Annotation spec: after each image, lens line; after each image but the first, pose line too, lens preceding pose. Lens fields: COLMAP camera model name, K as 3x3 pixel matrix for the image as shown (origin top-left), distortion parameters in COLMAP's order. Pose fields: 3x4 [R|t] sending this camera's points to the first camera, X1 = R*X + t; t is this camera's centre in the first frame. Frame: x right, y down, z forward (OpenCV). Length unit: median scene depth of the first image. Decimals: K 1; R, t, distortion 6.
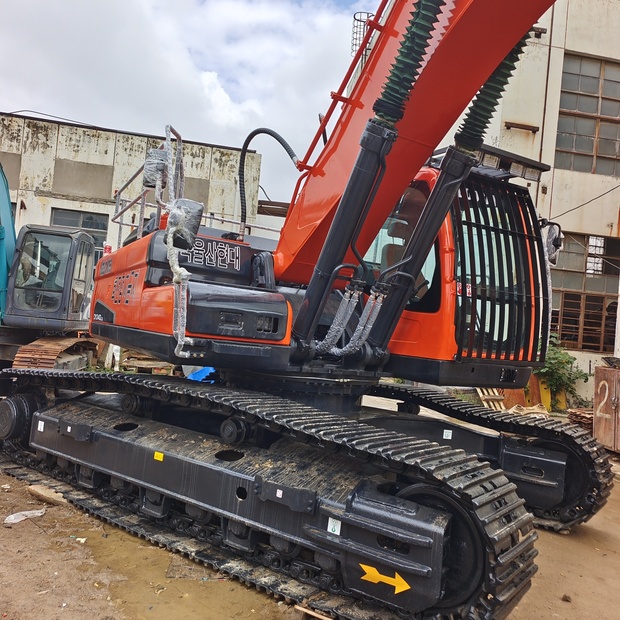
lens RADIAL K [[533.9, 0, 322.5], [0, 533.9, 310.0], [0, 0, 1]] dist [0.018849, 0.019199]
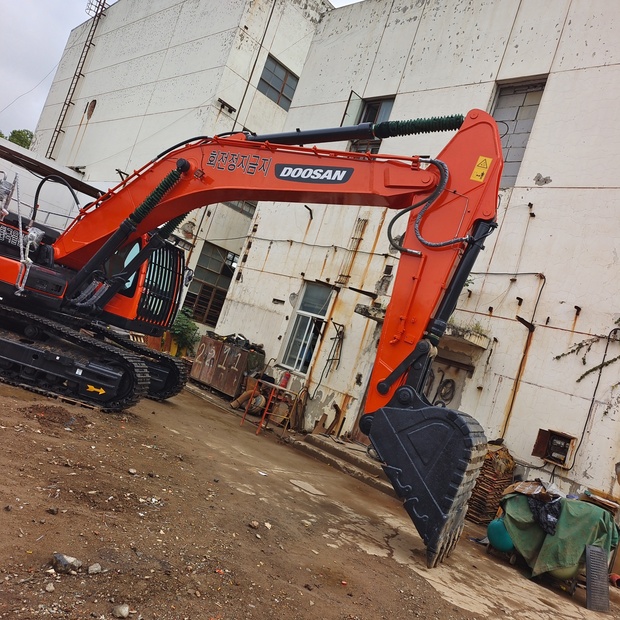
lens RADIAL K [[558.0, 0, 316.4], [0, 558.0, 312.7], [0, 0, 1]] dist [0.019392, 0.030355]
pose [[0.796319, 0.208116, 0.567948, -0.501070], [-0.260516, 0.965401, 0.011514, -0.167664], [-0.545901, -0.157128, 0.822984, -1.403095]]
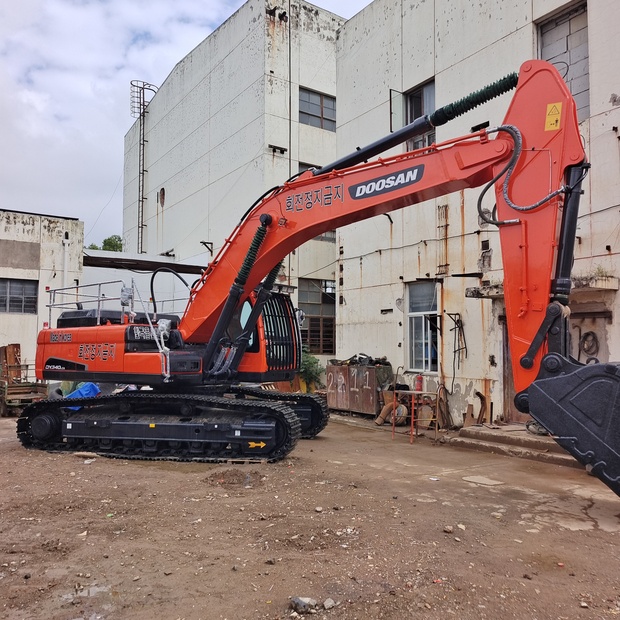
lens RADIAL K [[558.0, 0, 316.4], [0, 558.0, 312.7], [0, 0, 1]] dist [0.019392, 0.030355]
pose [[0.909388, -0.060765, 0.411487, -0.577434], [0.062549, 0.998000, 0.009142, -0.183530], [-0.411220, 0.017424, 0.911370, -1.419624]]
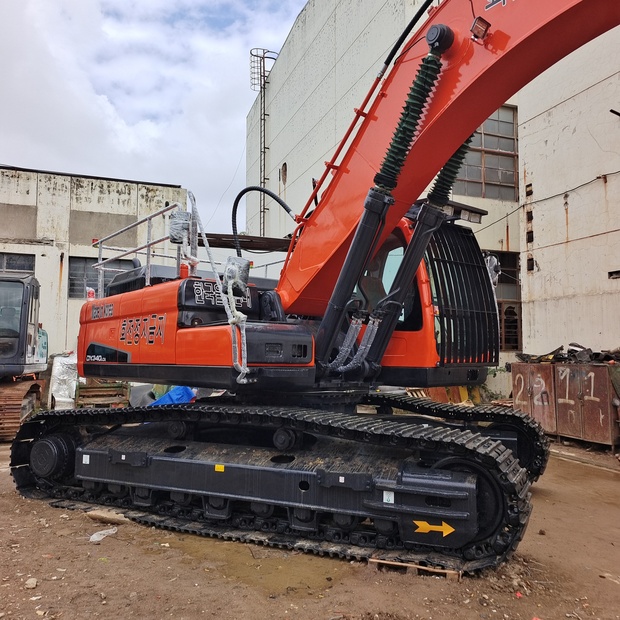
lens RADIAL K [[539.1, 0, 310.0], [0, 539.1, 310.0], [0, 0, 1]] dist [0.019871, 0.014979]
pose [[0.981779, -0.072546, 0.175633, -0.268273], [0.078425, 0.996561, -0.026757, -0.030257], [-0.173088, 0.040043, 0.984092, -0.225545]]
